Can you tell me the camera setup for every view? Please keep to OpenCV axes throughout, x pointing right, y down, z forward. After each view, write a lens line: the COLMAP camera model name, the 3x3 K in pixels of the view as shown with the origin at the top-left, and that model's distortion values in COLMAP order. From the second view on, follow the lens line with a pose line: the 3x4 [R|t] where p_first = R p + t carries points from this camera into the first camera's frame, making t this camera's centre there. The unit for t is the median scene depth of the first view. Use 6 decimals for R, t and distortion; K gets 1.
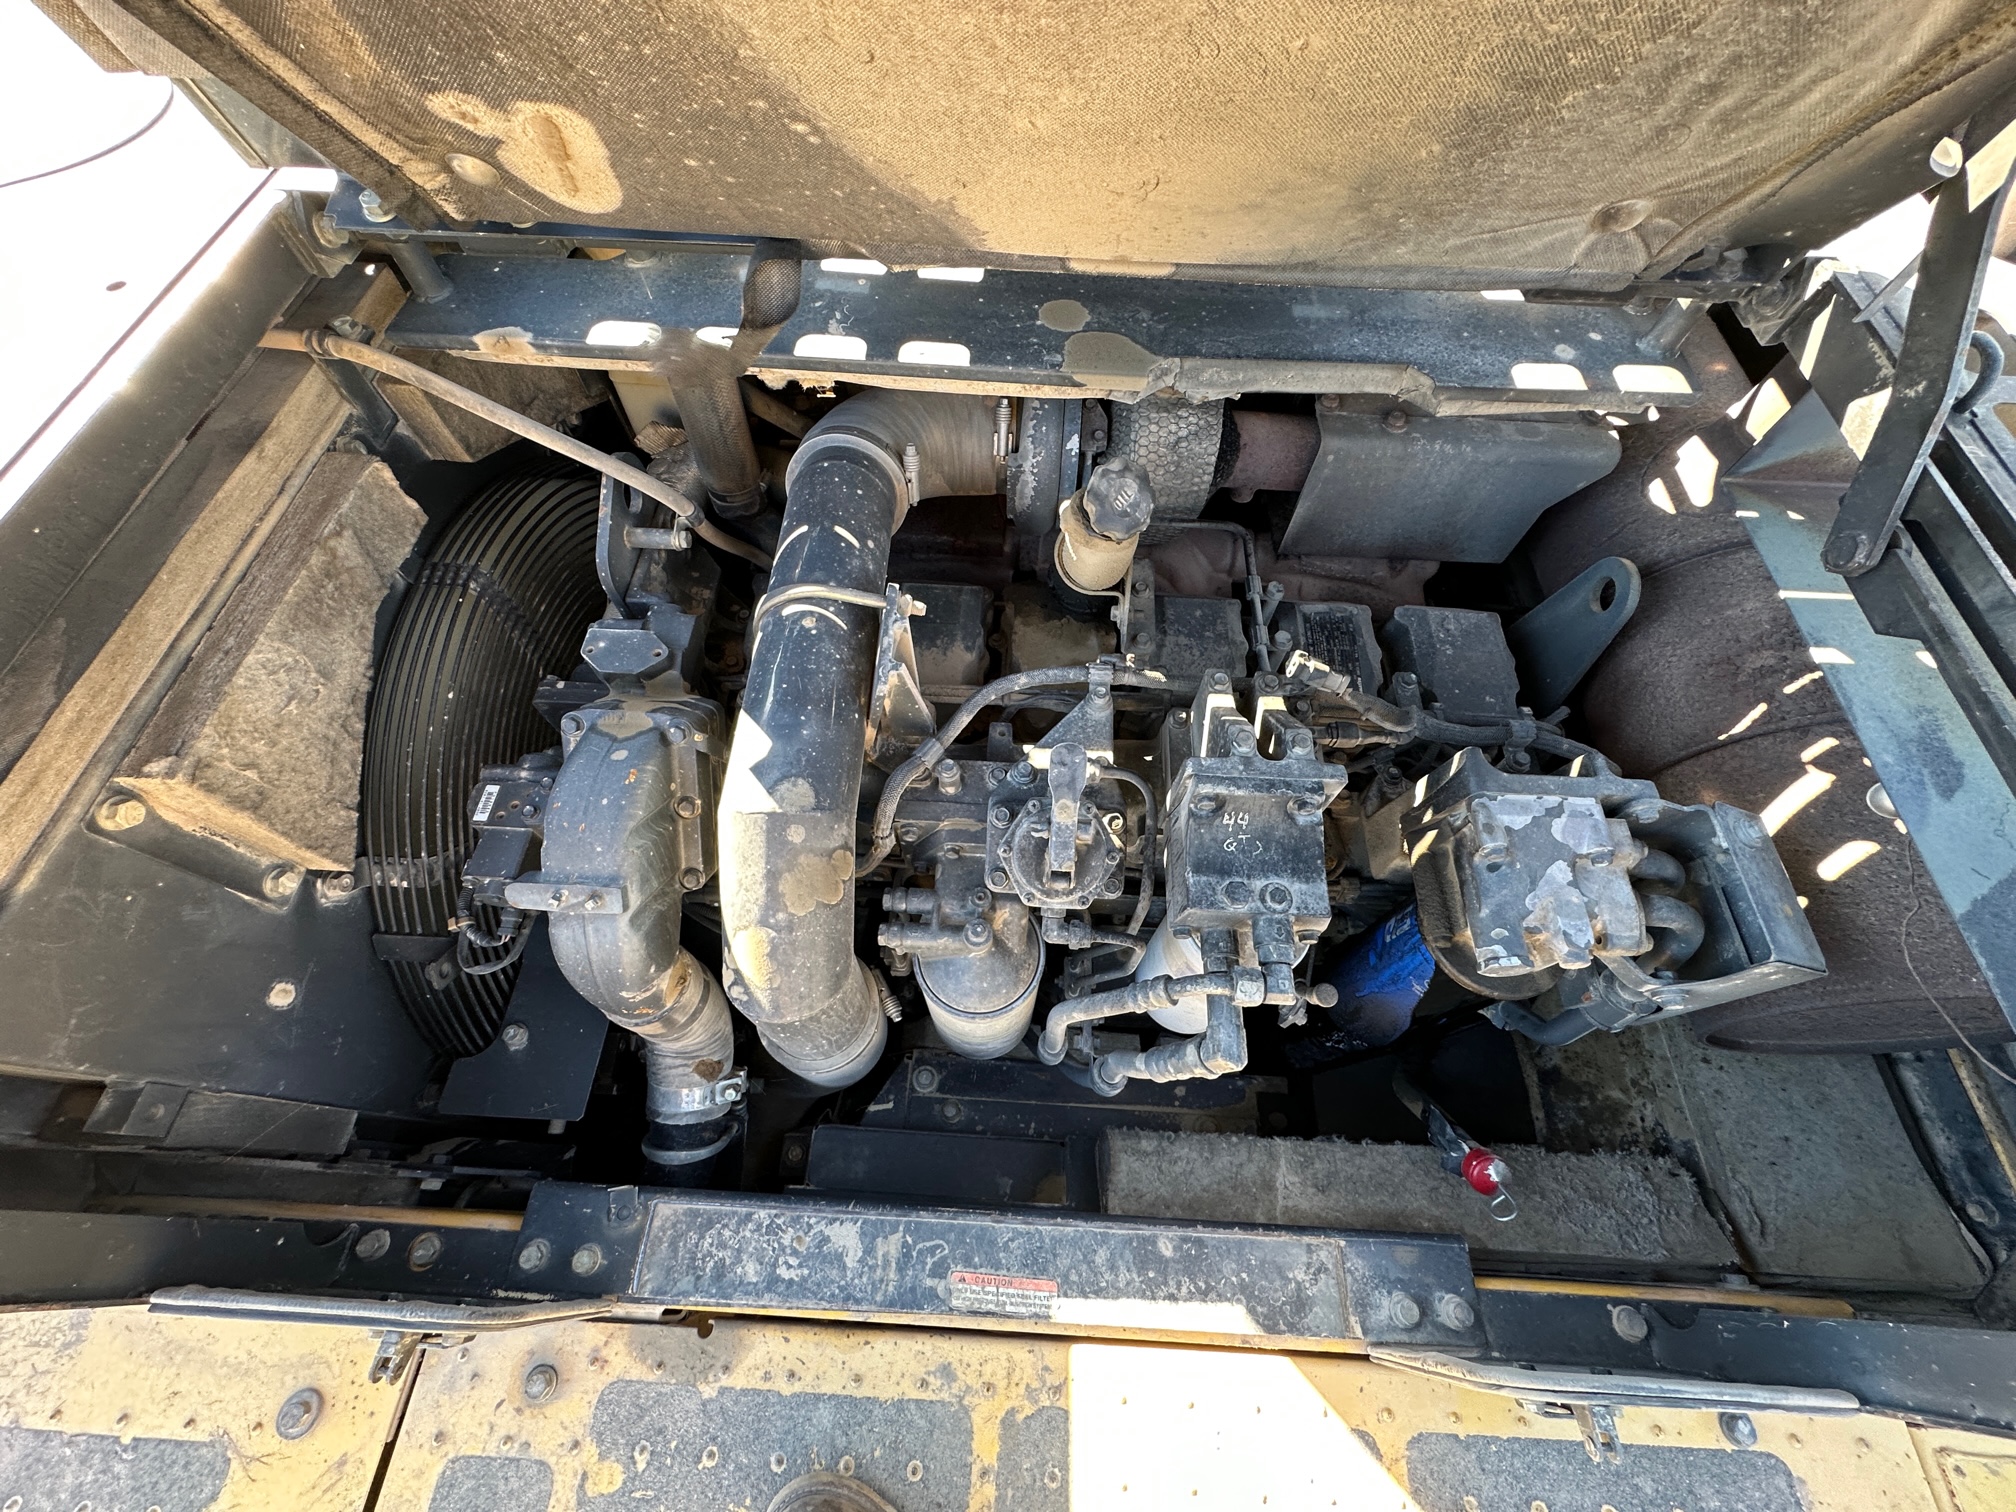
lens RADIAL K [[807.8, 0, 1006.2], [0, 807.8, 756.9], [0, 0, 1]] dist [-0.002251, 0.001148]
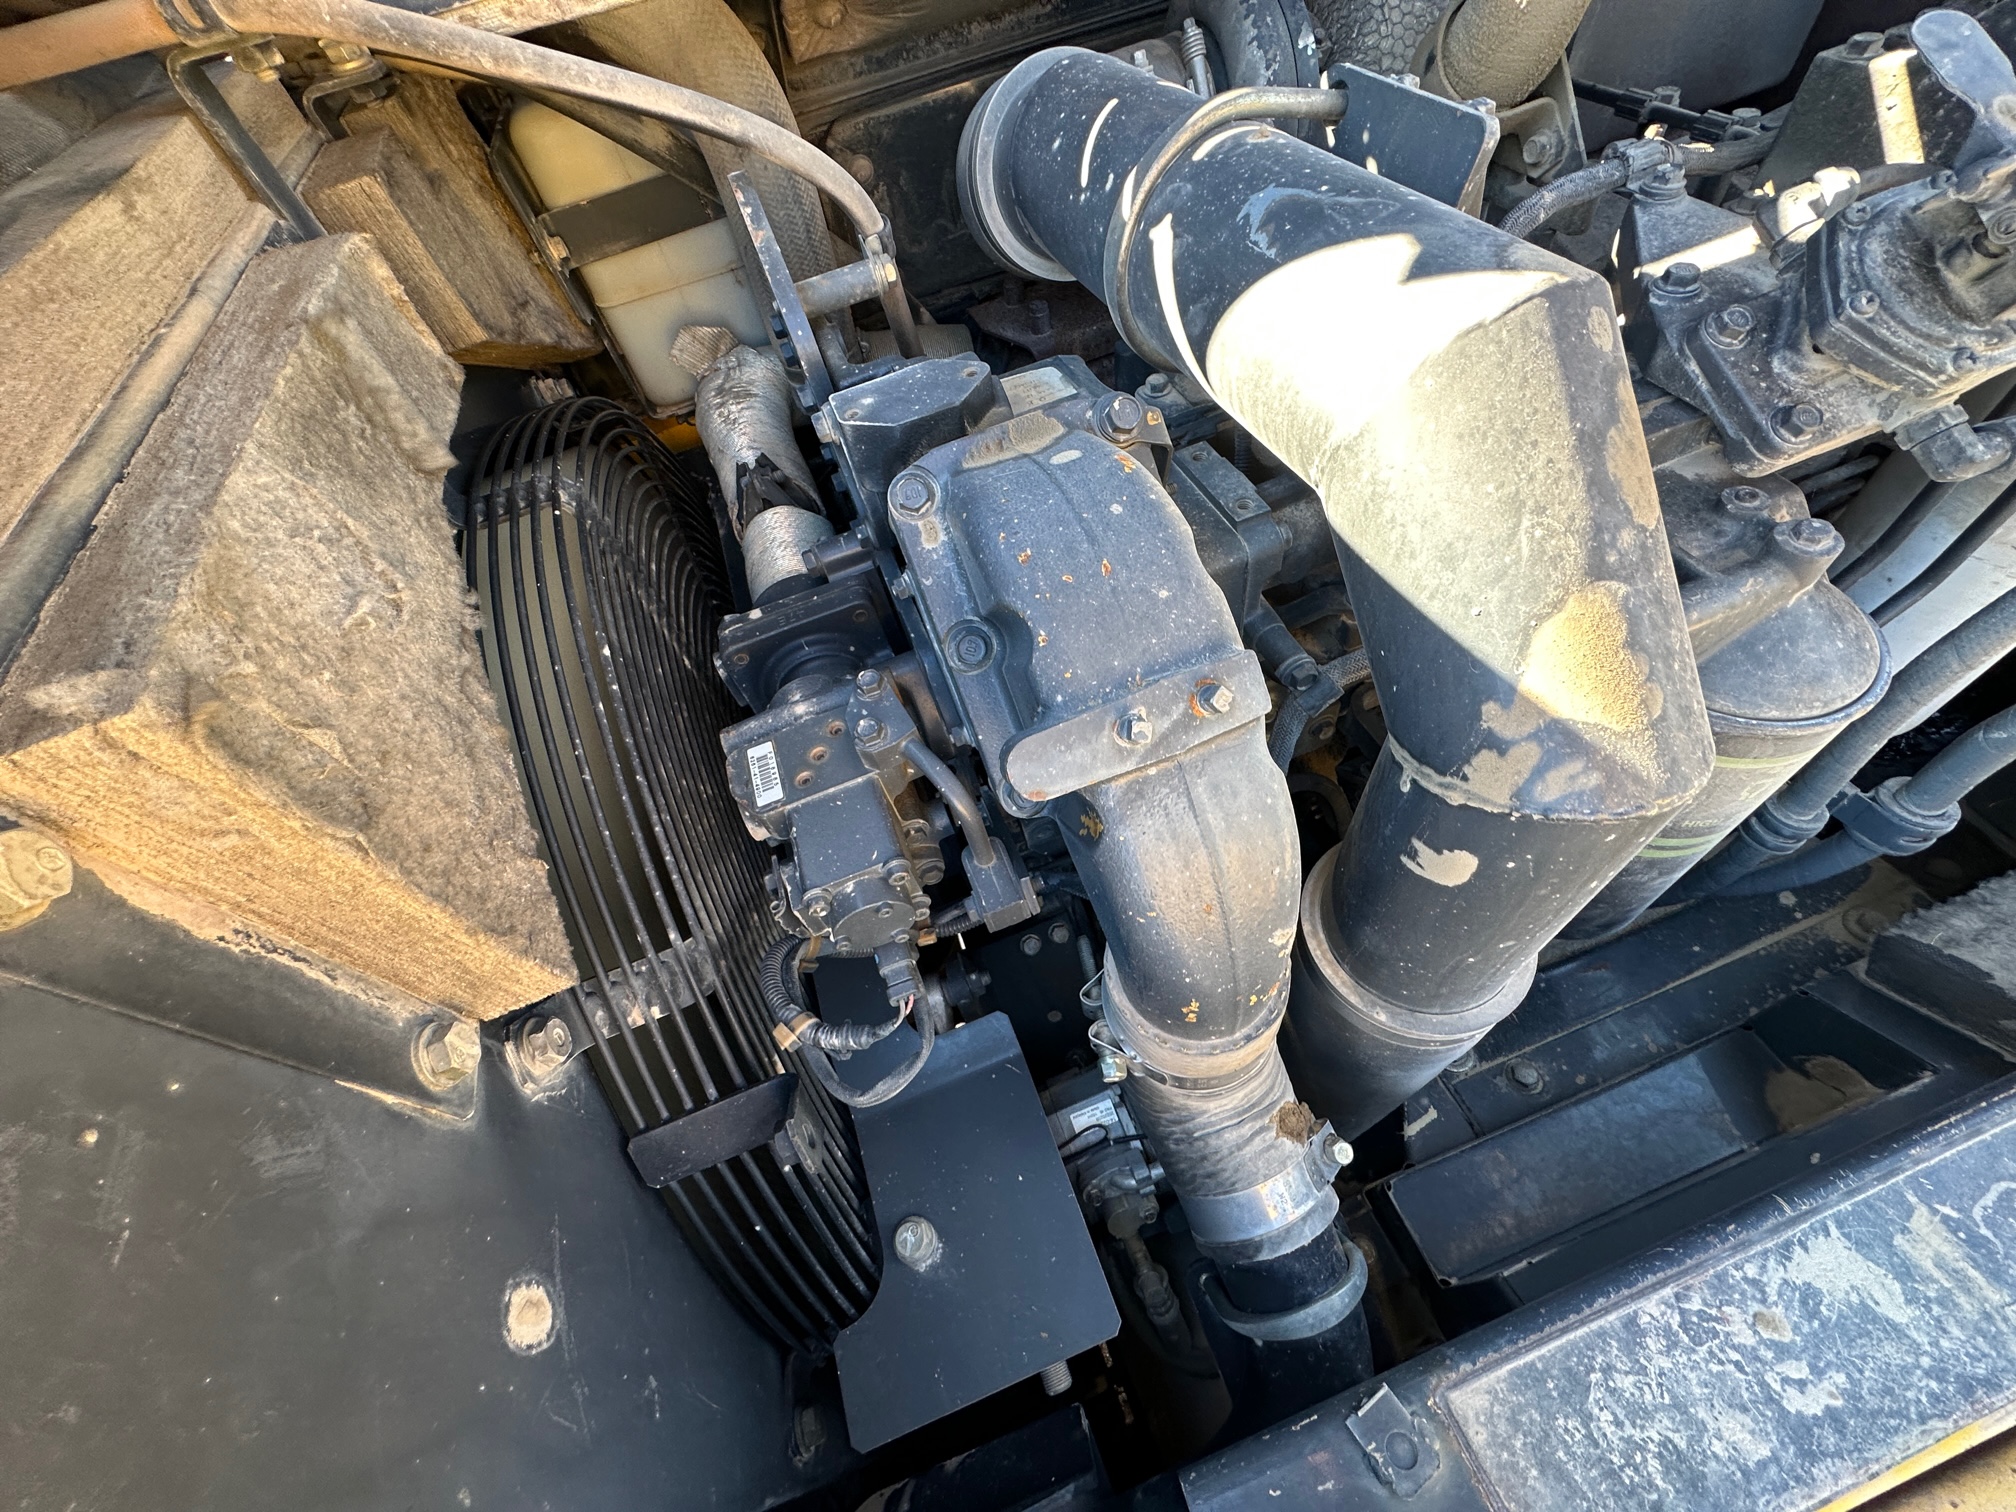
lens RADIAL K [[807.8, 0, 1010.2], [0, 807.8, 755.6], [0, 0, 1]] dist [-0.002251, 0.001148]
pose [[0.907038, -0.409501, 0.097932, -0.603419], [0.419771, 0.897589, -0.134633, 0.198982], [-0.032770, 0.163226, 0.986044, 0.537992]]
